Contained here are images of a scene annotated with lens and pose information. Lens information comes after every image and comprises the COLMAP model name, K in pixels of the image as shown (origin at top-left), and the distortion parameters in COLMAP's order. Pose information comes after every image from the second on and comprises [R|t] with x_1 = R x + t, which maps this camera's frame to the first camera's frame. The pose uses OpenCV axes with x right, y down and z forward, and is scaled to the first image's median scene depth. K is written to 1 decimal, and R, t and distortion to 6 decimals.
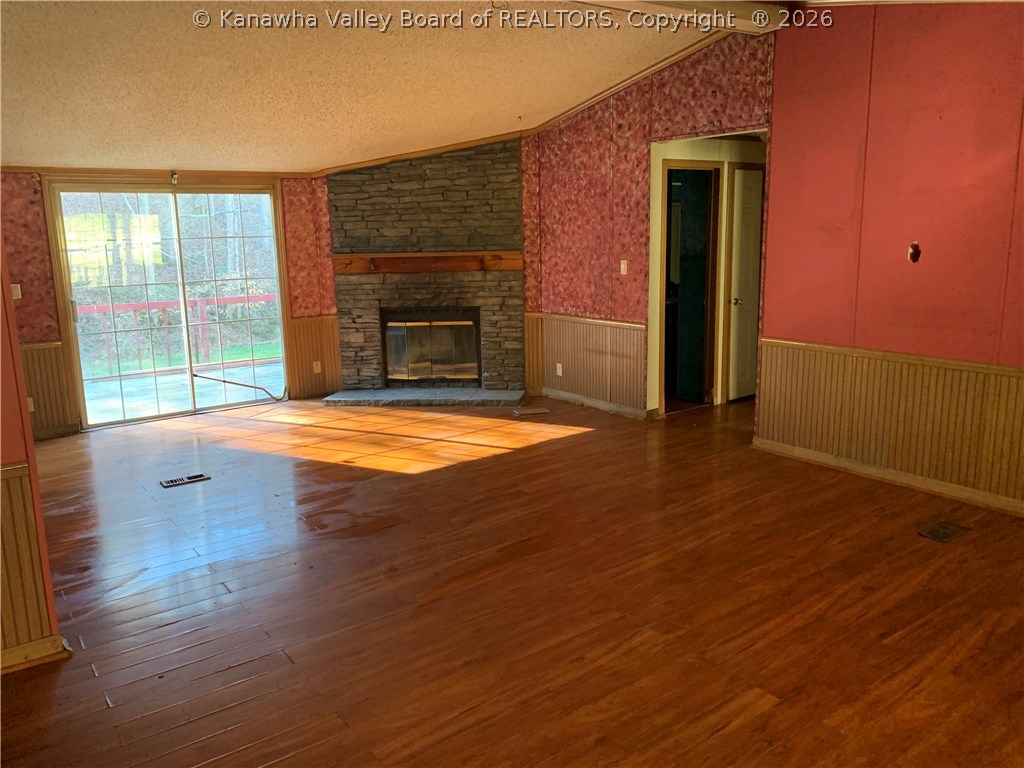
lens RADIAL K [[783.5, 0, 513.0], [0, 783.5, 385.4], [0, 0, 1]] dist [0.014464, -0.032252]
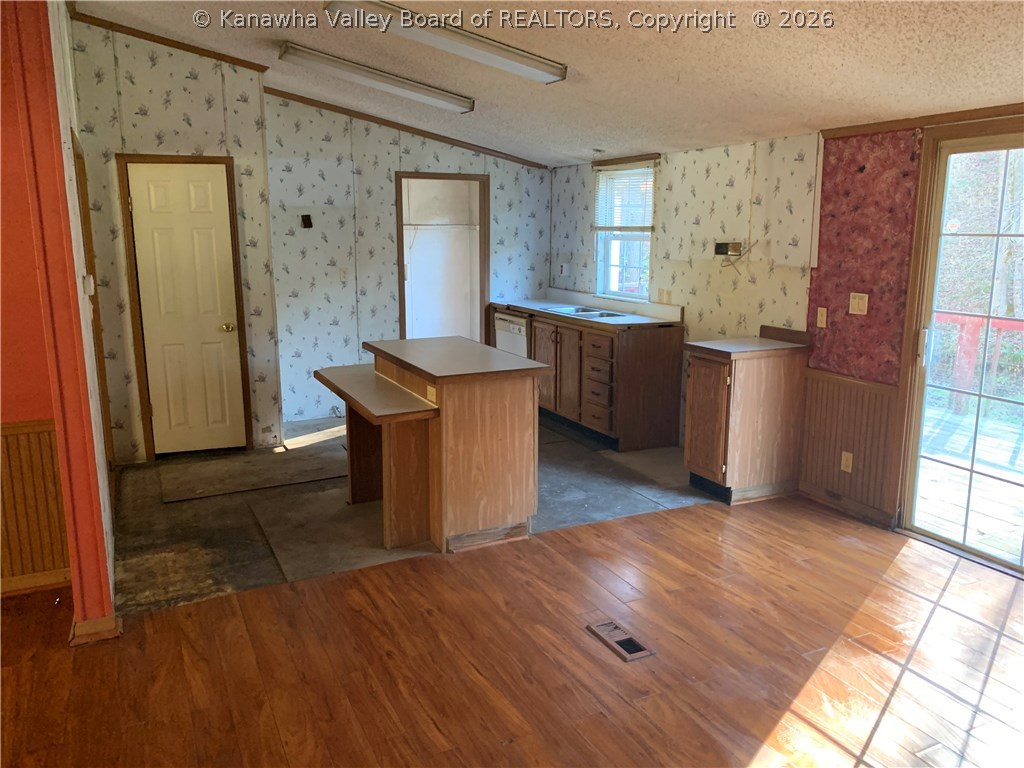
lens RADIAL K [[783.5, 0, 515.5], [0, 783.5, 379.2], [0, 0, 1]] dist [0.014464, -0.032252]
pose [[-0.194343, 0.211230, -0.957921, 0.110102], [-0.186191, 0.950844, 0.247444, -0.166428], [0.963101, 0.226446, -0.145461, 0.792346]]
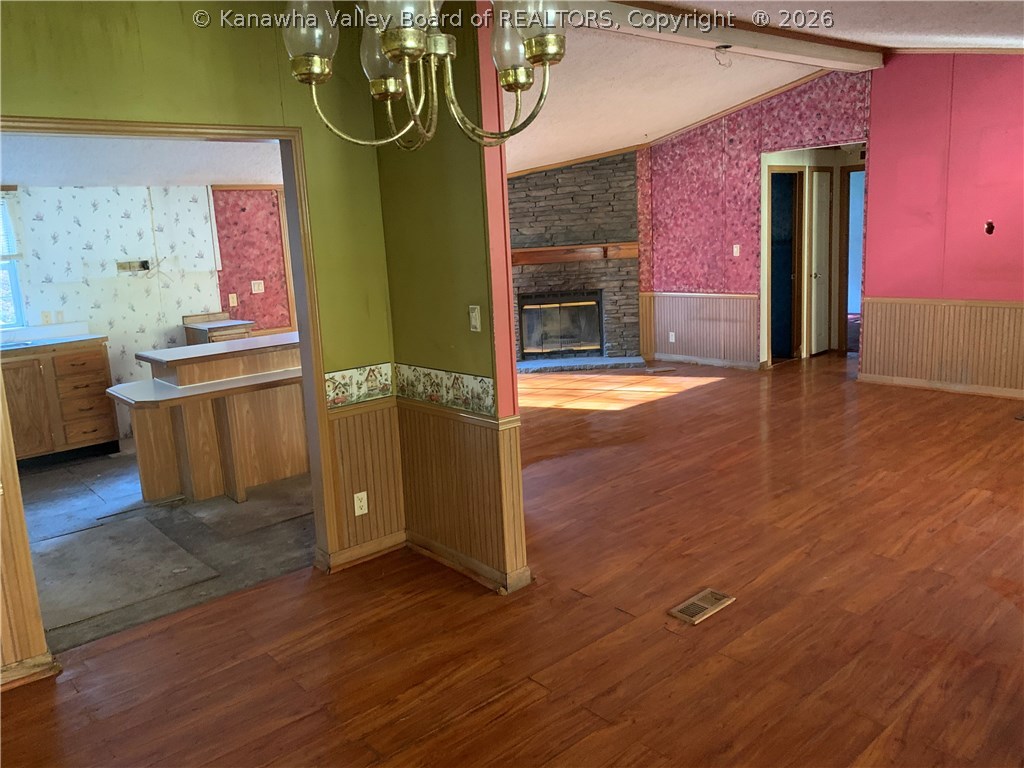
lens RADIAL K [[783.5, 0, 513.9], [0, 783.5, 376.5], [0, 0, 1]] dist [0.014464, -0.032252]
pose [[0.996336, -0.045971, 0.072118, -0.323507], [0.047312, 0.998735, -0.016999, 0.058806], [-0.071246, 0.020349, 0.997251, -0.242232]]
